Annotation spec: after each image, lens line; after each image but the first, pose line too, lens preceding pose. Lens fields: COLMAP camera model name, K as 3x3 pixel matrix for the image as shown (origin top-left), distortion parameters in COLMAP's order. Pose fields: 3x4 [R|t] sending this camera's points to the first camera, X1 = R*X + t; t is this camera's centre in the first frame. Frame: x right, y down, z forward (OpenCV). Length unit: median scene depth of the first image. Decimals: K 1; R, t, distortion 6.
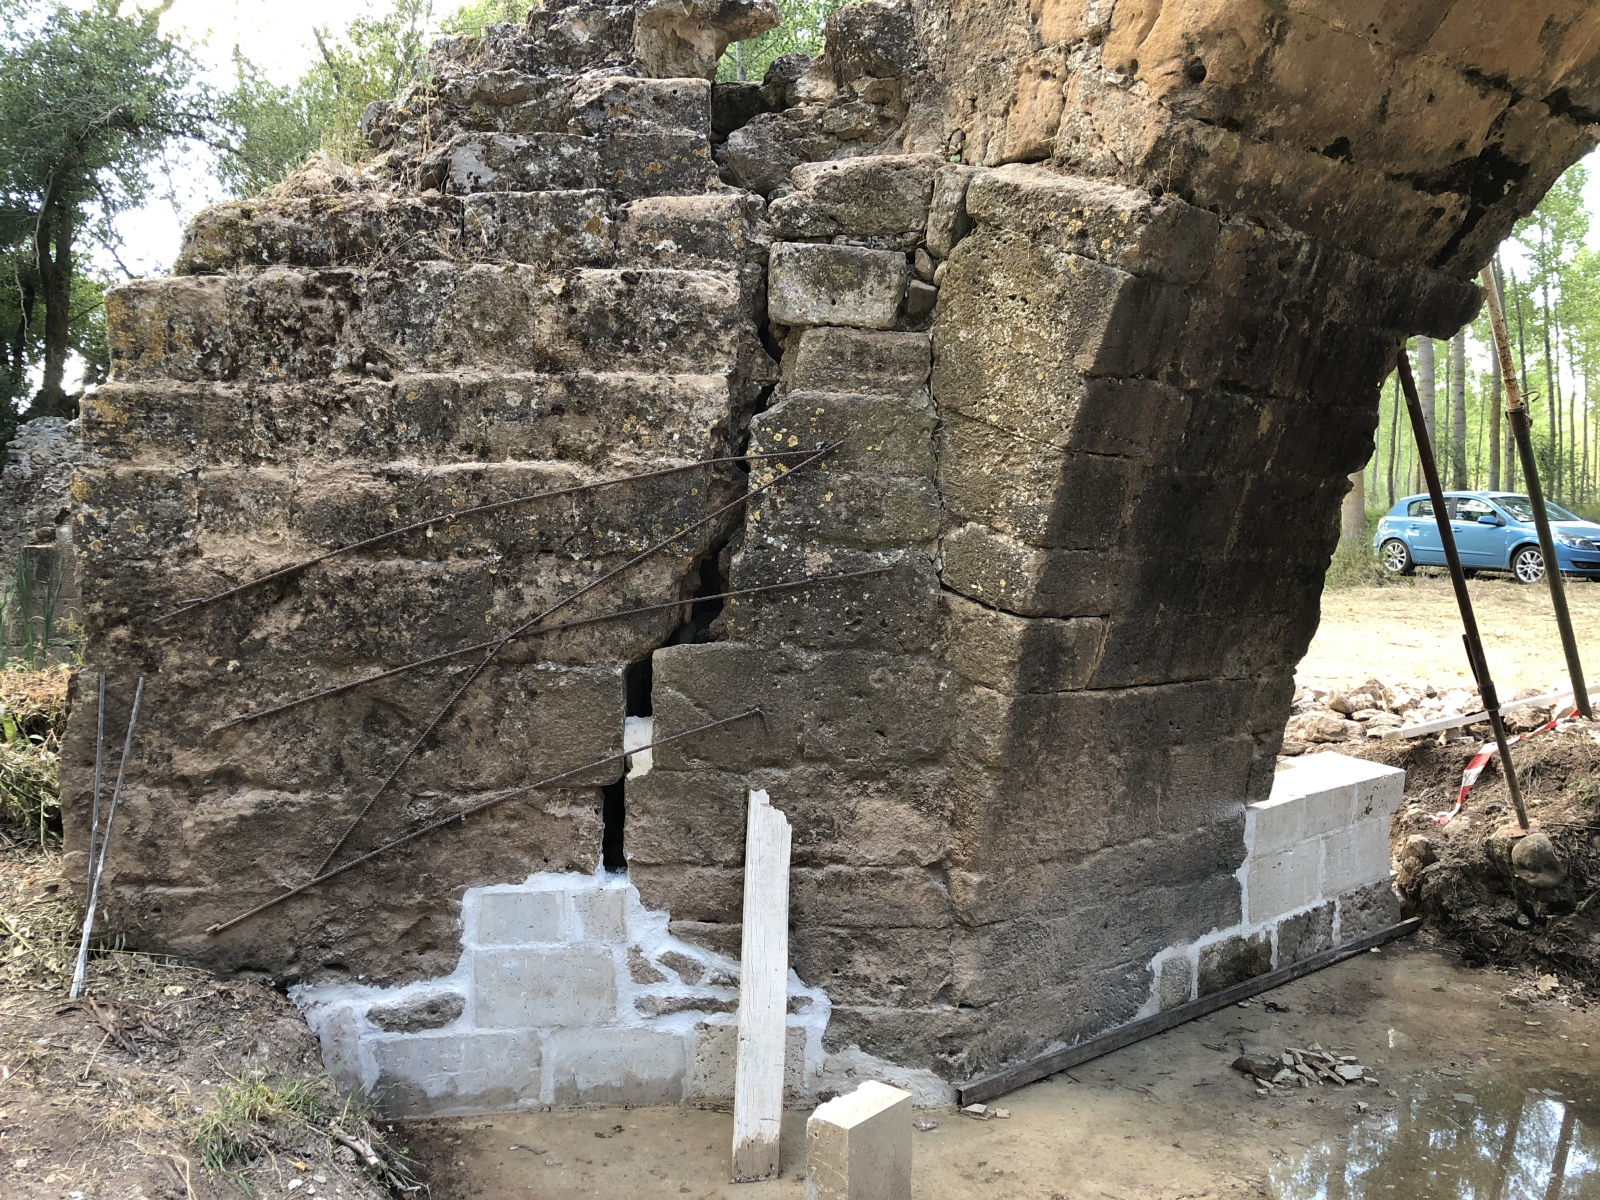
lens RADIAL K [[1306.7, 0, 800.7], [0, 1306.7, 584.0], [0, 0, 1]] dist [0.093685, -0.158012]
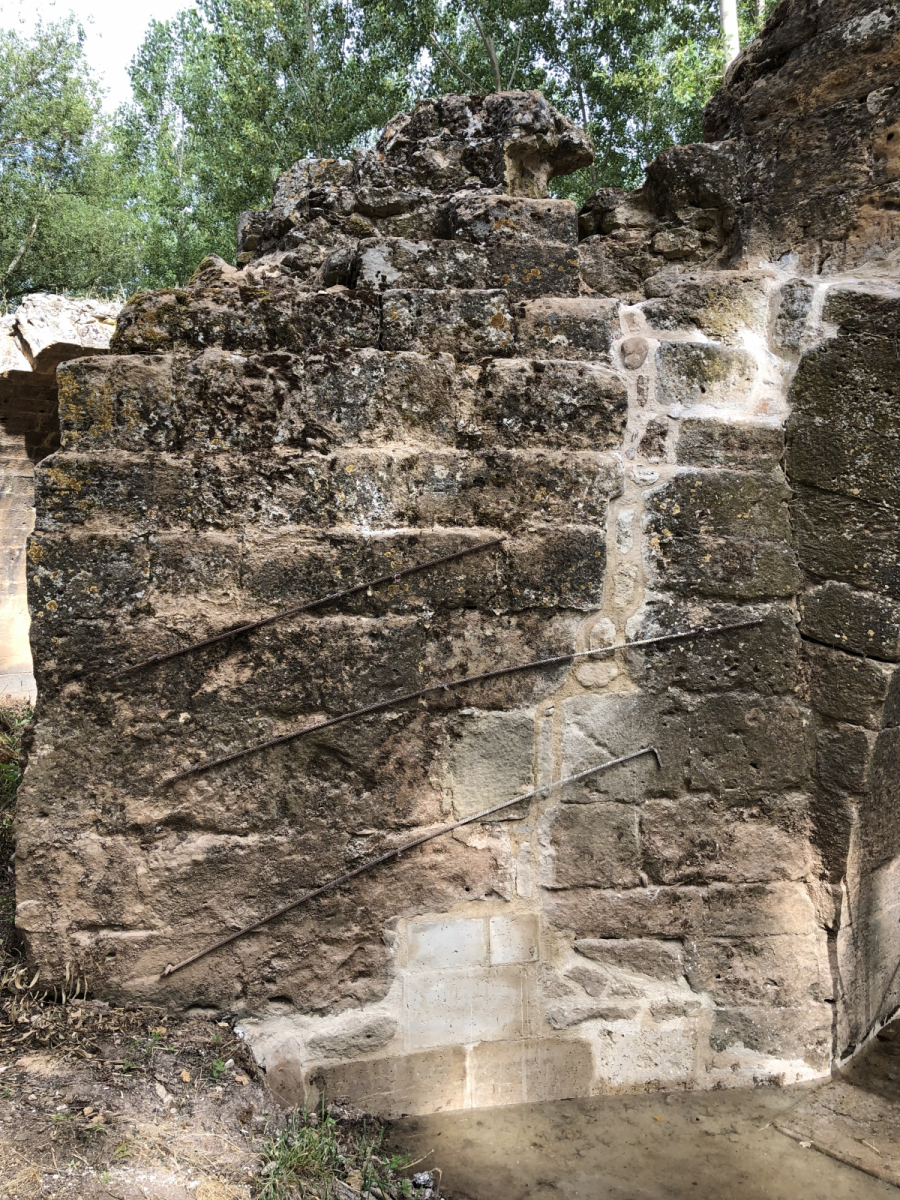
lens RADIAL K [[980.8, 0, 451.5], [0, 980.8, 587.0], [0, 0, 1]] dist [0.167001, -0.485846]
pose [[0.990043, -0.003698, 0.140718, -0.326247], [0.009196, 0.999218, -0.038446, -0.010561], [-0.140466, 0.039357, 0.989303, 0.174700]]
